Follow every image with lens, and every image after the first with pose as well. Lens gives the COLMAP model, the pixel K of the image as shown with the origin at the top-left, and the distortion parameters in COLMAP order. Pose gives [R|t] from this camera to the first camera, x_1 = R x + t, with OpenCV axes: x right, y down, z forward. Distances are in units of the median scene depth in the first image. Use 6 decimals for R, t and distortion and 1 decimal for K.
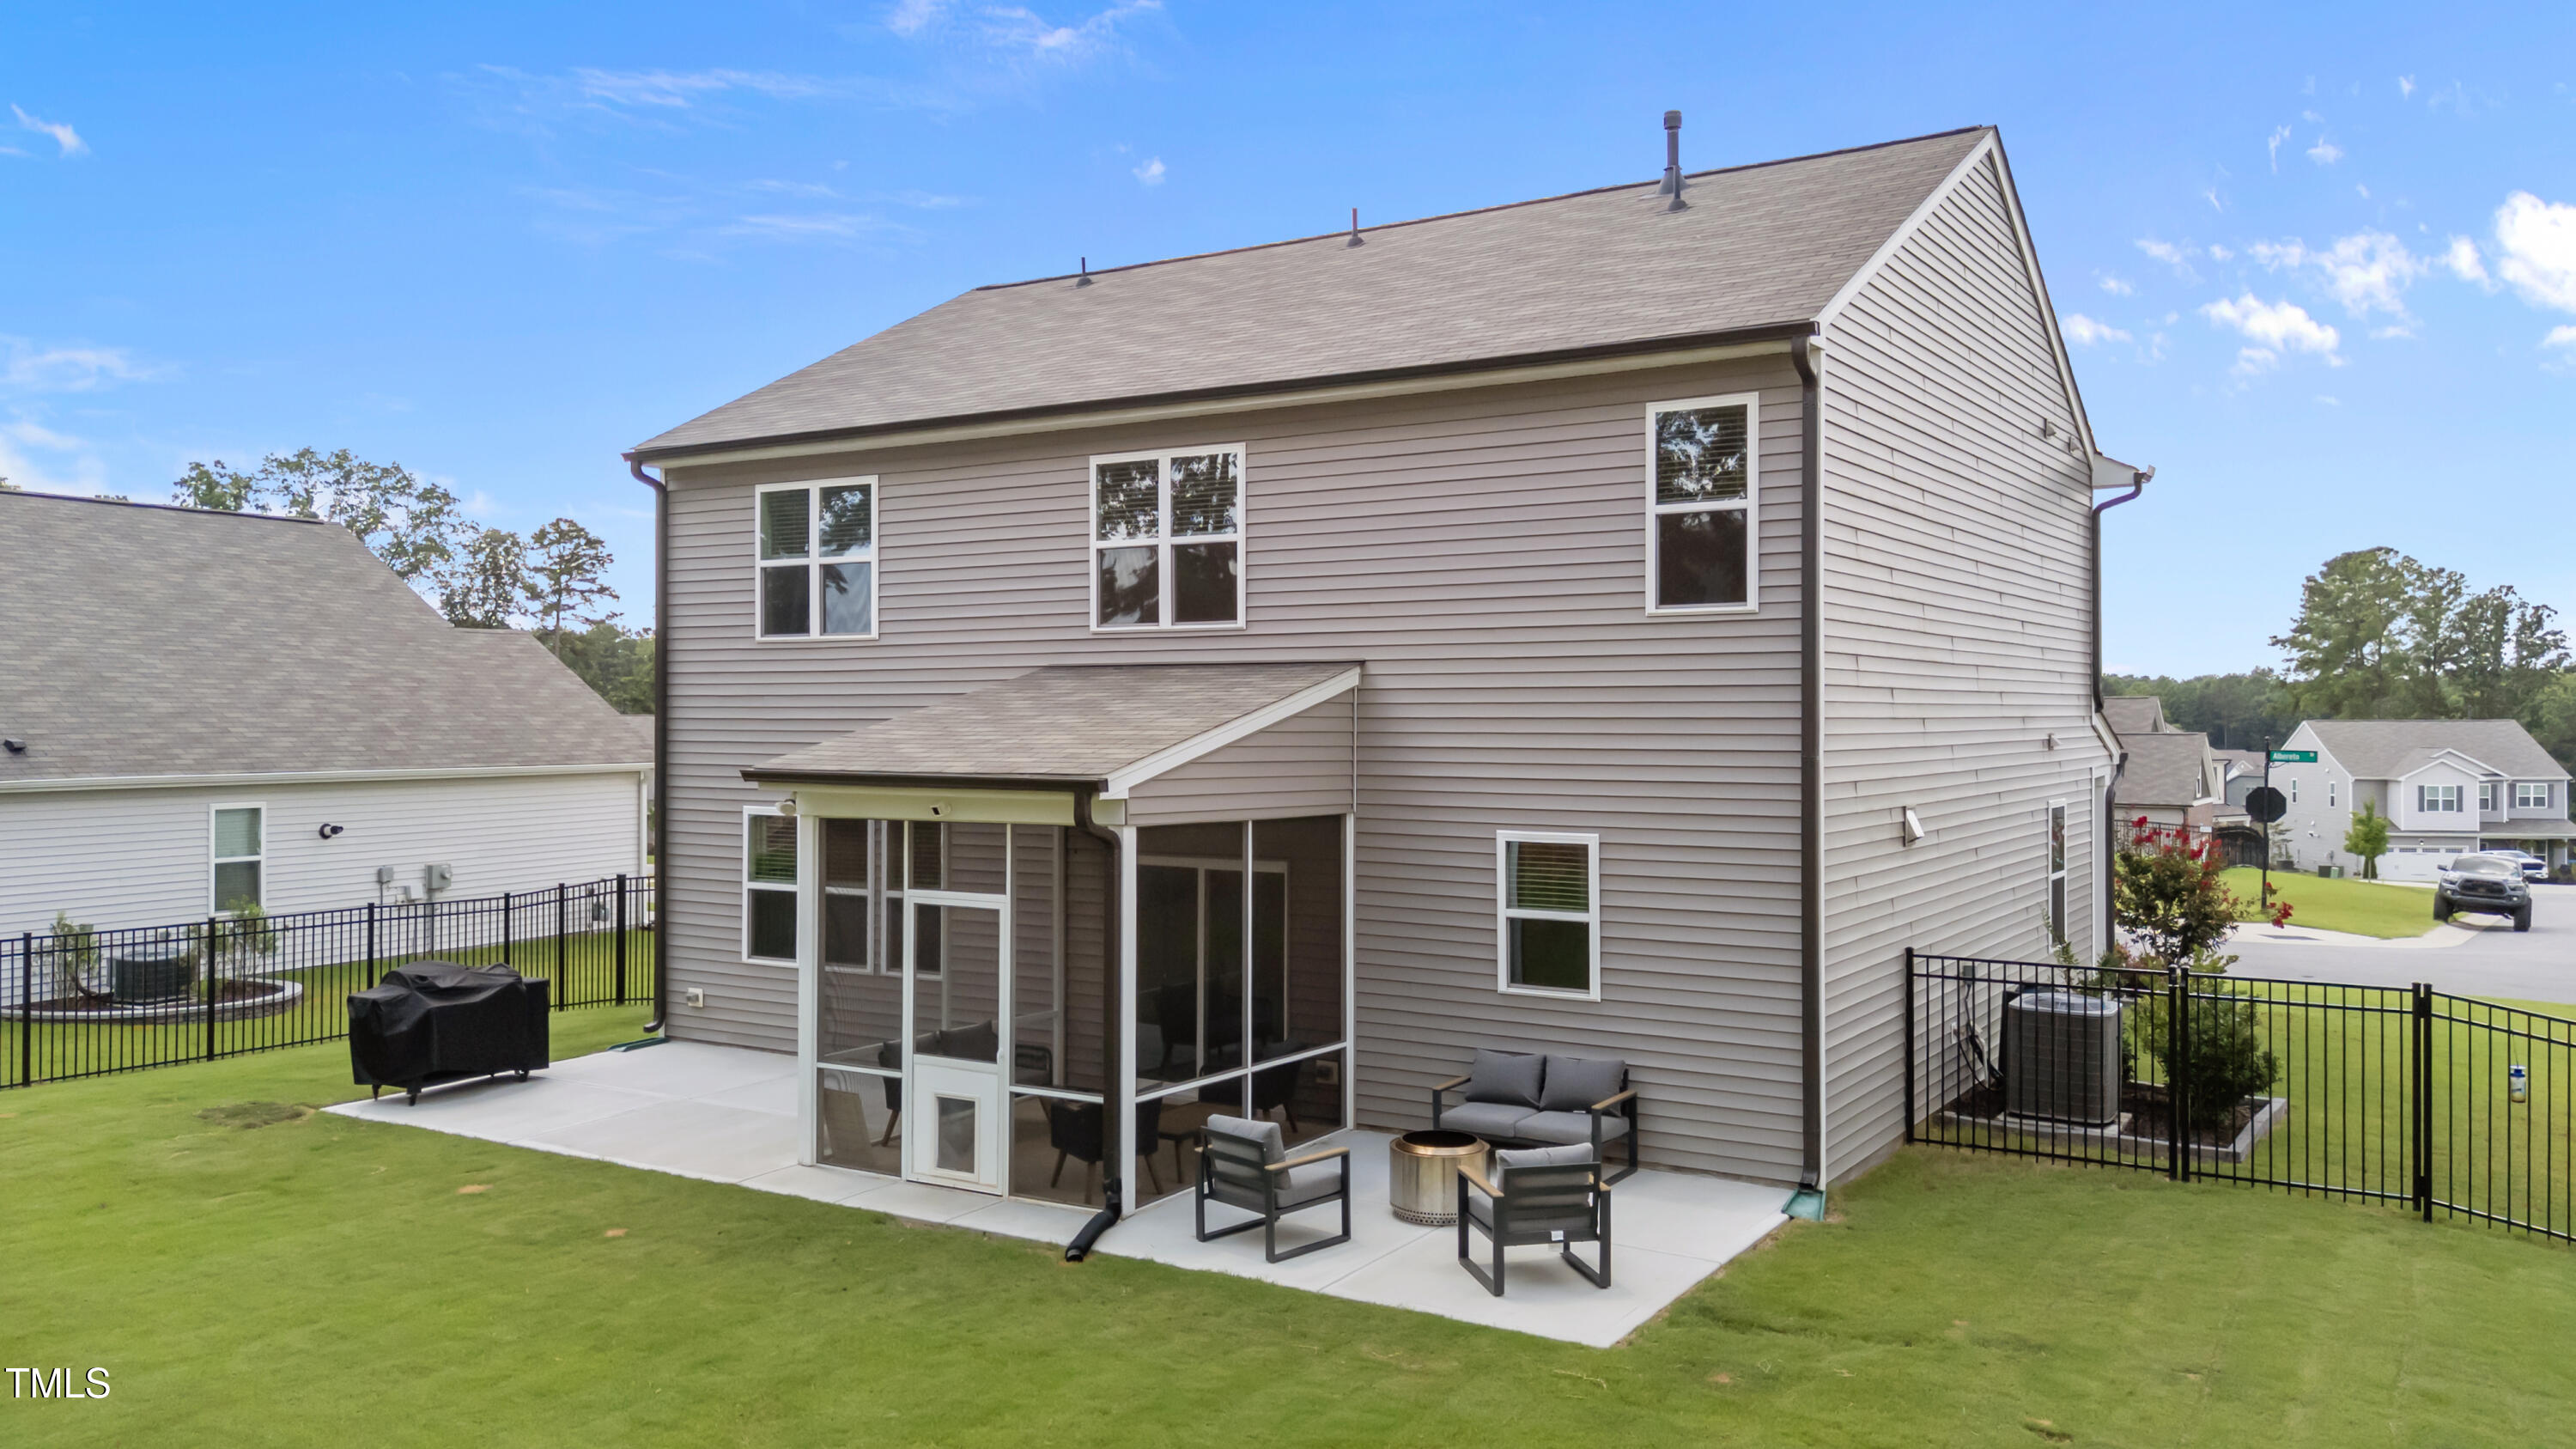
lens RADIAL K [[1937.7, 0, 1284.5], [0, 1937.7, 721.9], [0, 0, 1]] dist [0.055593, -0.042556]
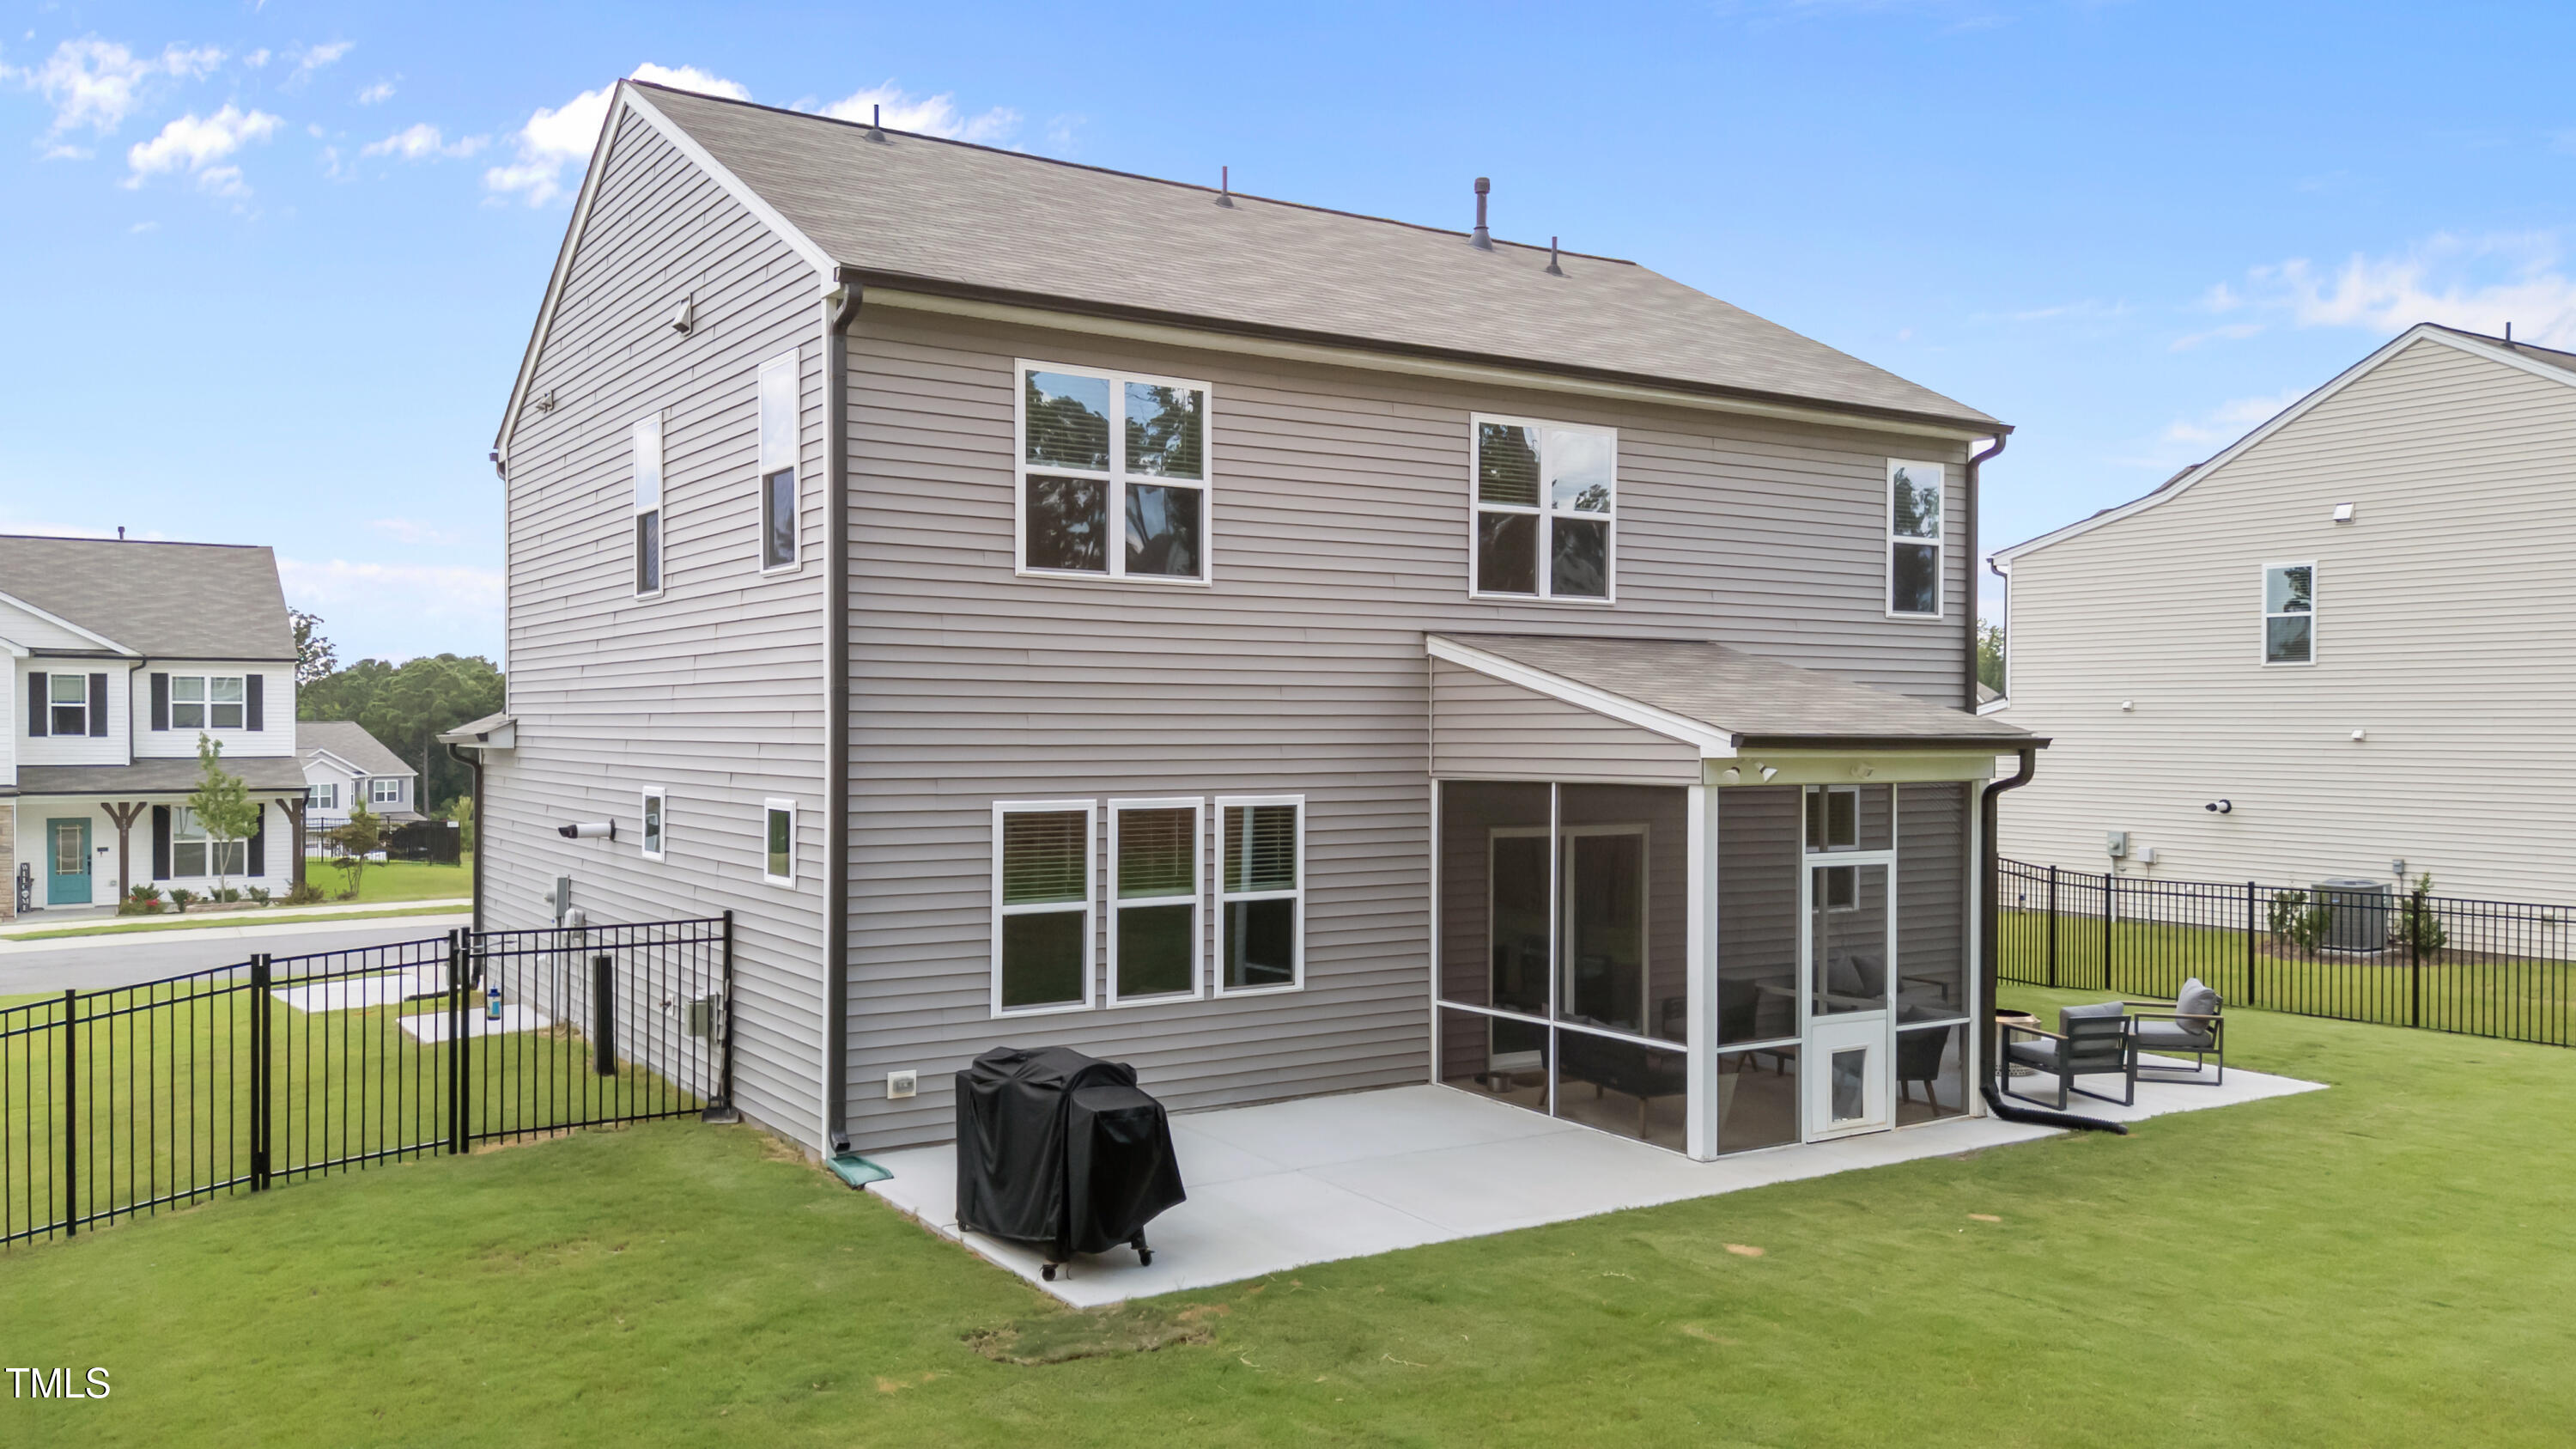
lens RADIAL K [[1940.1, 0, 1278.3], [0, 1940.1, 734.5], [0, 0, 1]] dist [0.060765, -0.059901]
pose [[0.410557, -0.002694, 0.911831, -1.161086], [-0.001560, 0.999992, 0.003657, 0.020606], [-0.911834, -0.002924, 0.410550, 0.795661]]
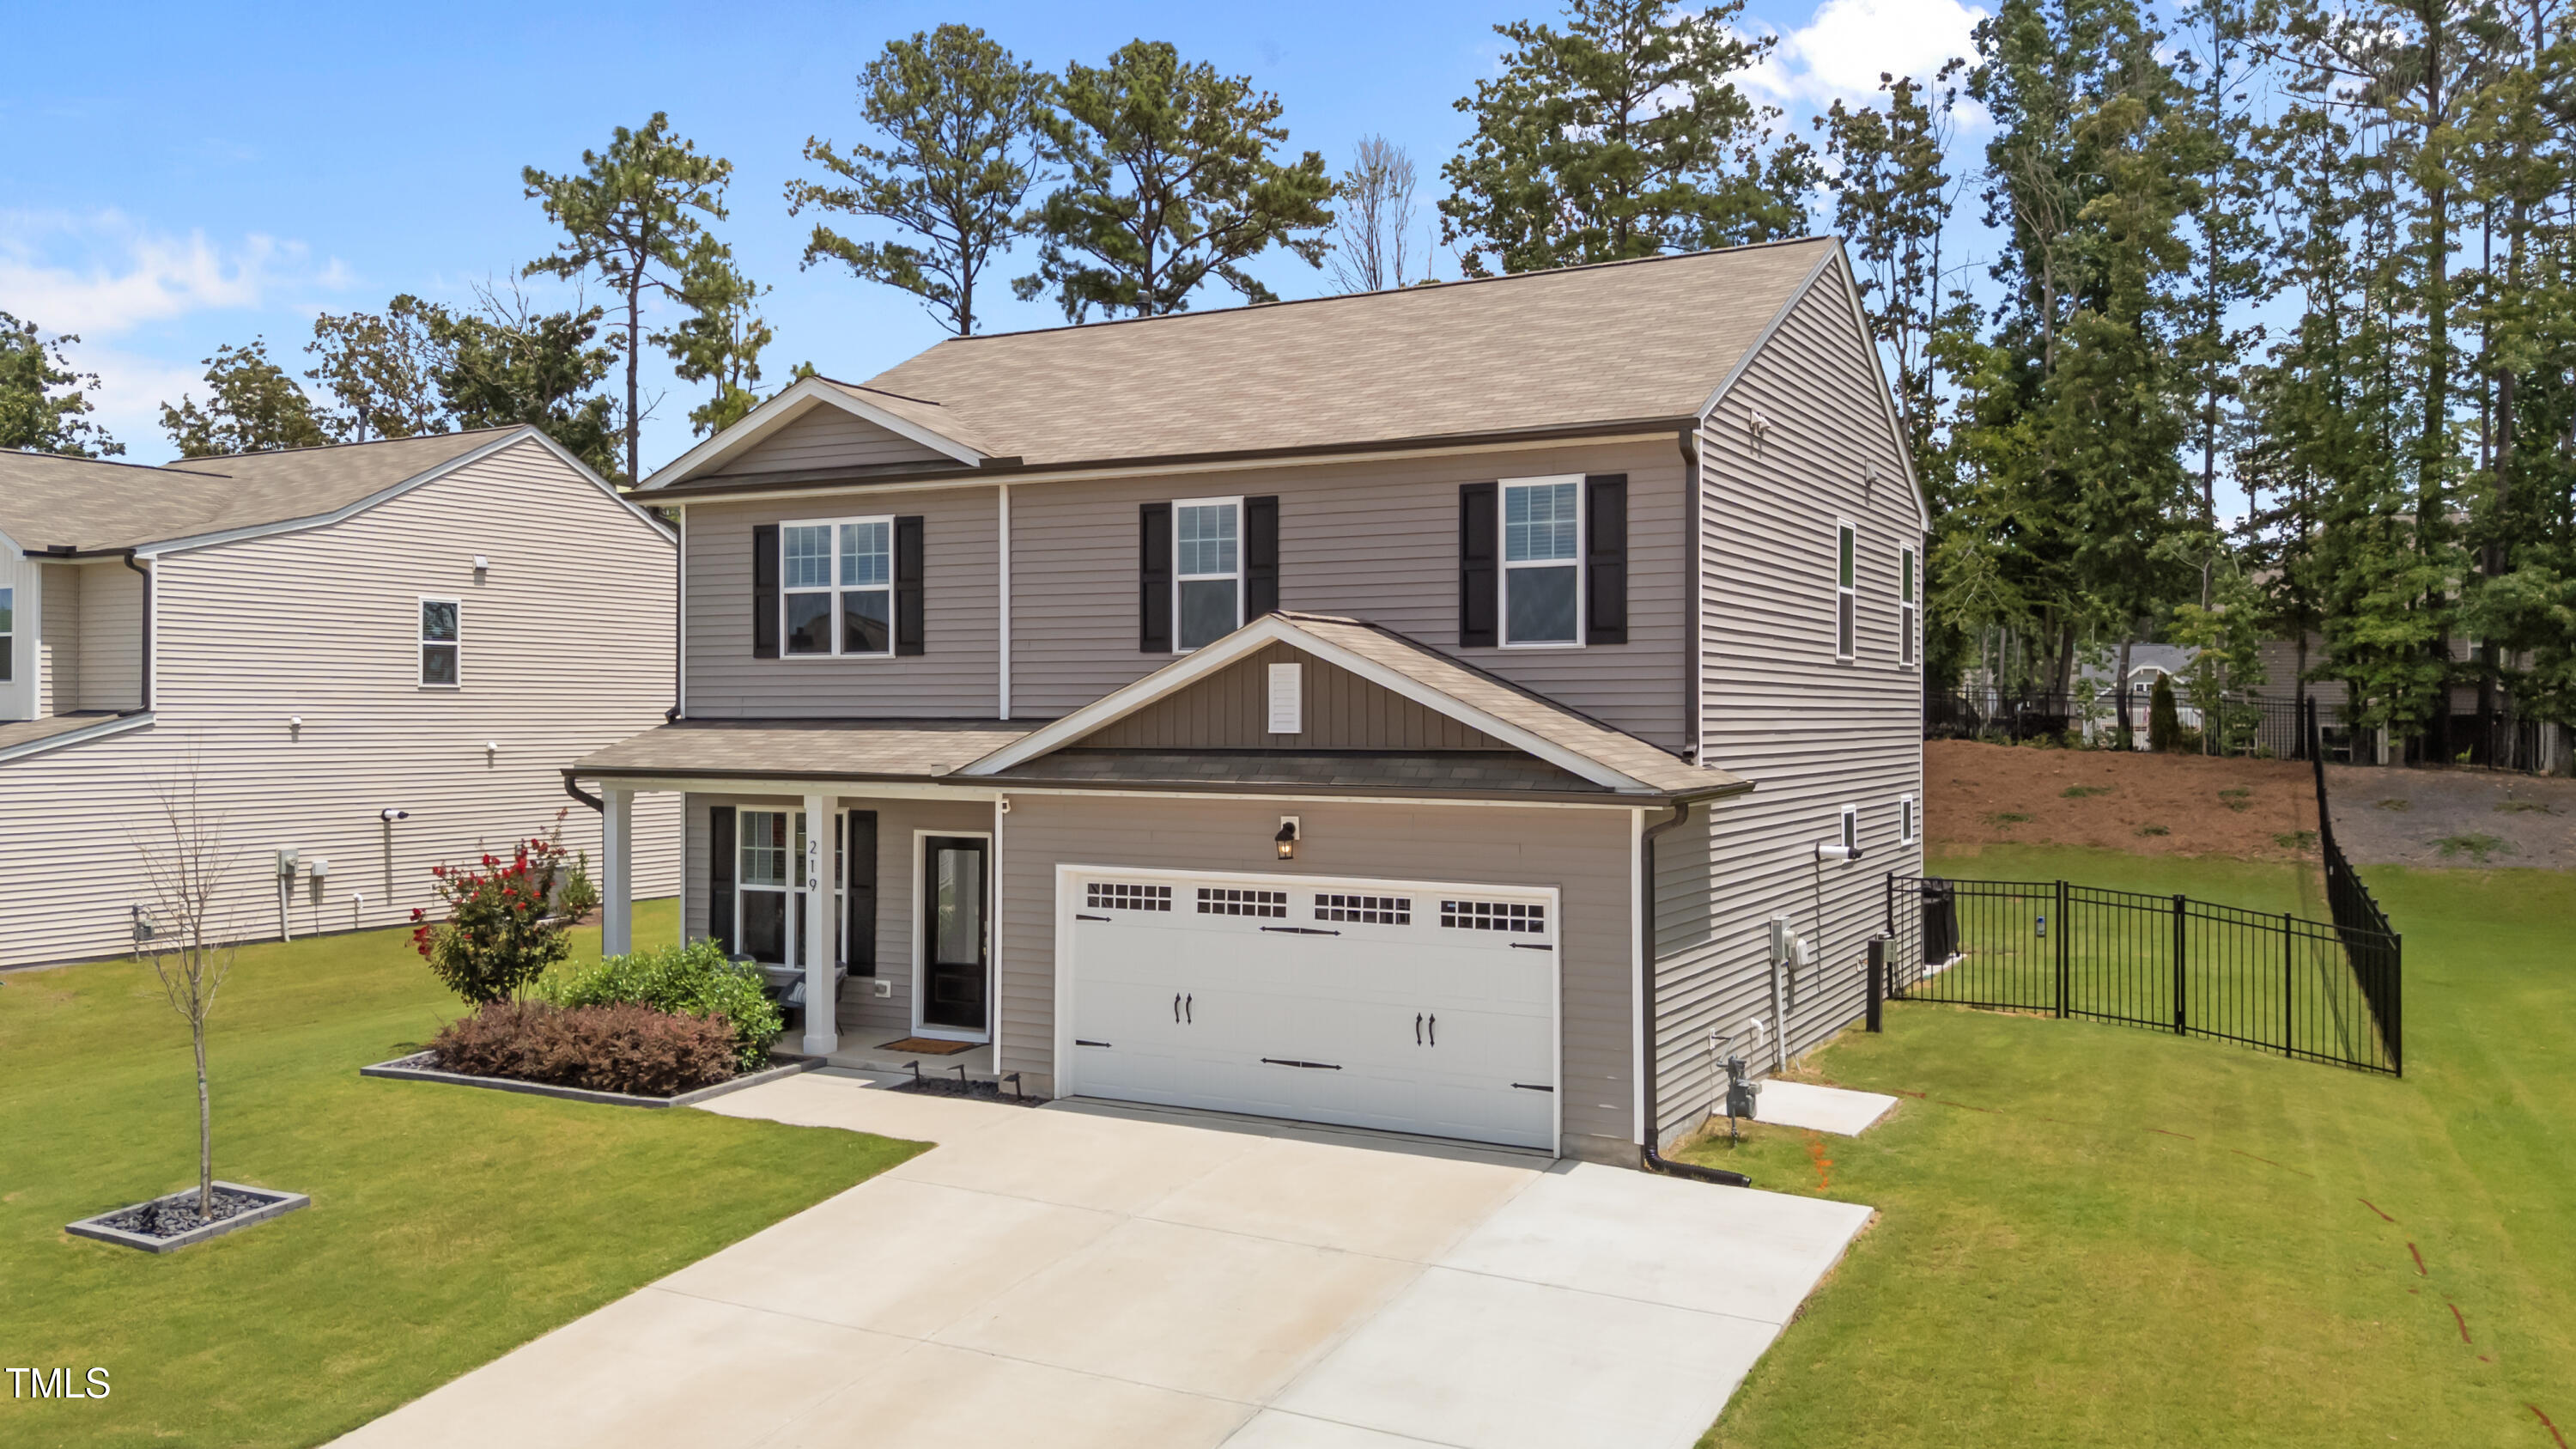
lens RADIAL K [[1949.6, 0, 1288.6], [0, 1949.6, 704.2], [0, 0, 1]] dist [0.066493, -0.082042]
pose [[-0.997337, 0.001316, -0.072921, 0.250195], [0.001718, 0.999984, -0.005442, -0.011217], [0.072913, -0.005553, -0.997323, 3.030414]]
